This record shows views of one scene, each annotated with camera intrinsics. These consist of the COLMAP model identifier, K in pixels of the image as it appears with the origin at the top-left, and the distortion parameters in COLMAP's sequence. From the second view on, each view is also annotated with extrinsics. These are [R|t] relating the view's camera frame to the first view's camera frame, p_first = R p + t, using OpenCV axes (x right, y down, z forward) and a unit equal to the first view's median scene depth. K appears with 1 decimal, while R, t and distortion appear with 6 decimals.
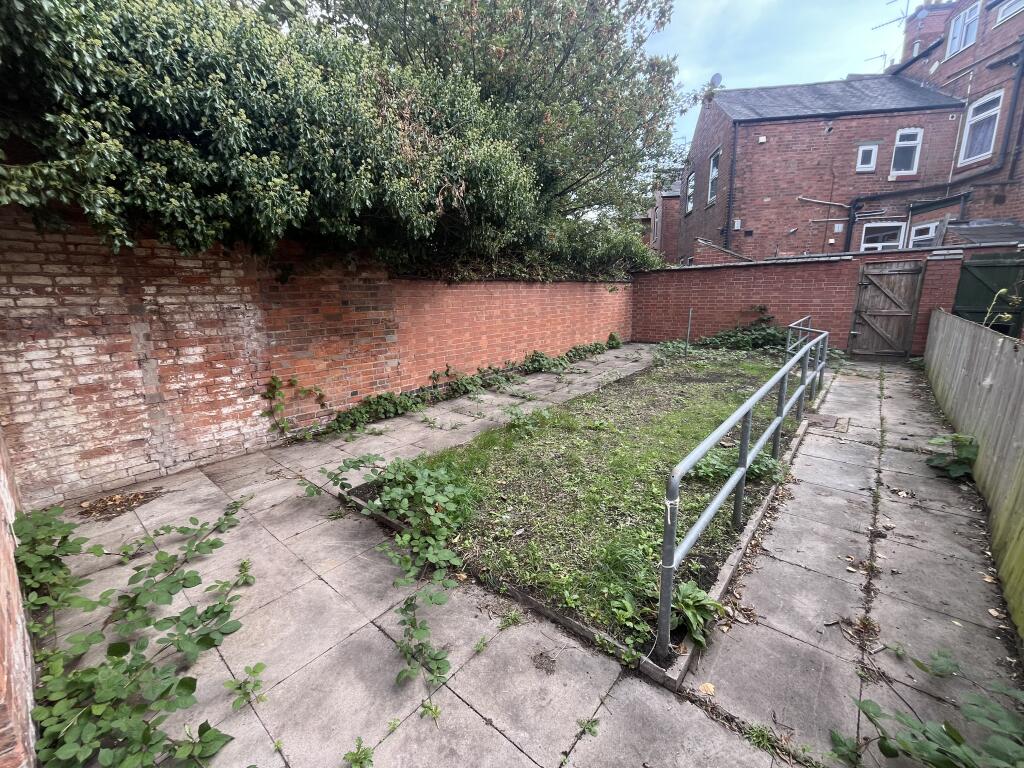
lens RADIAL K [[416.3, 0, 513.6], [0, 416.3, 385.6], [0, 0, 1]] dist [-0.002295, -0.000334]
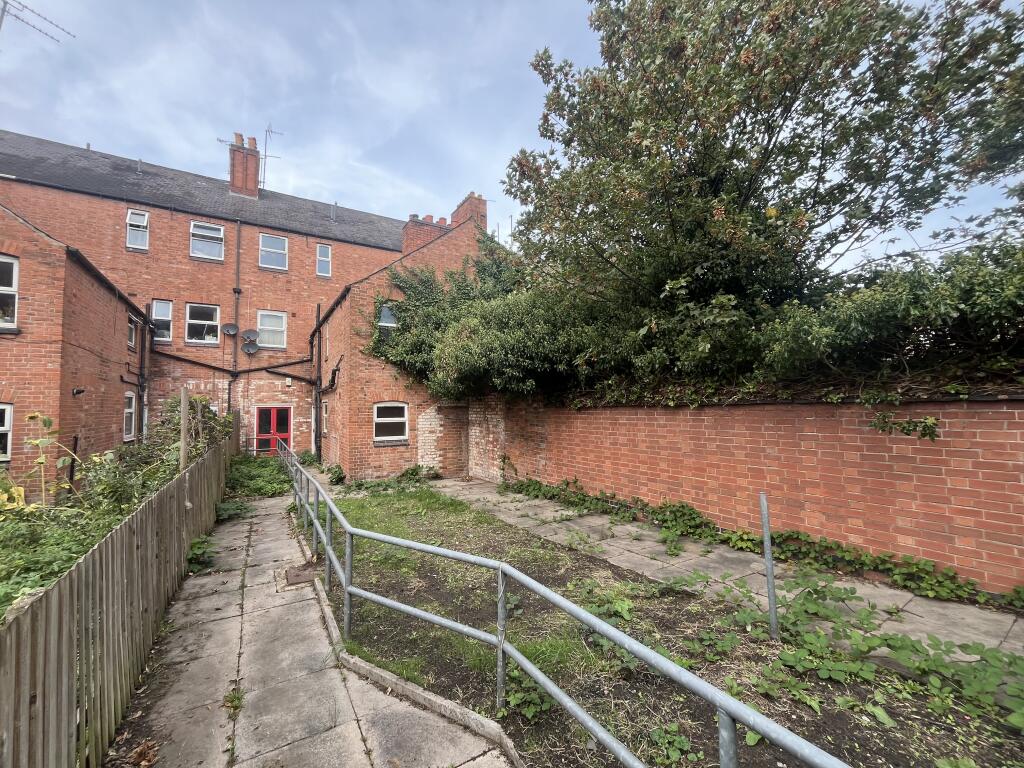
lens RADIAL K [[416.3, 0, 513.3], [0, 416.3, 387.7], [0, 0, 1]] dist [-0.002295, -0.000334]
pose [[-0.297094, -0.008626, -0.954809, 1.160888], [-0.175364, 0.983443, 0.045681, -0.364413], [0.938607, 0.181011, -0.293688, 1.282886]]
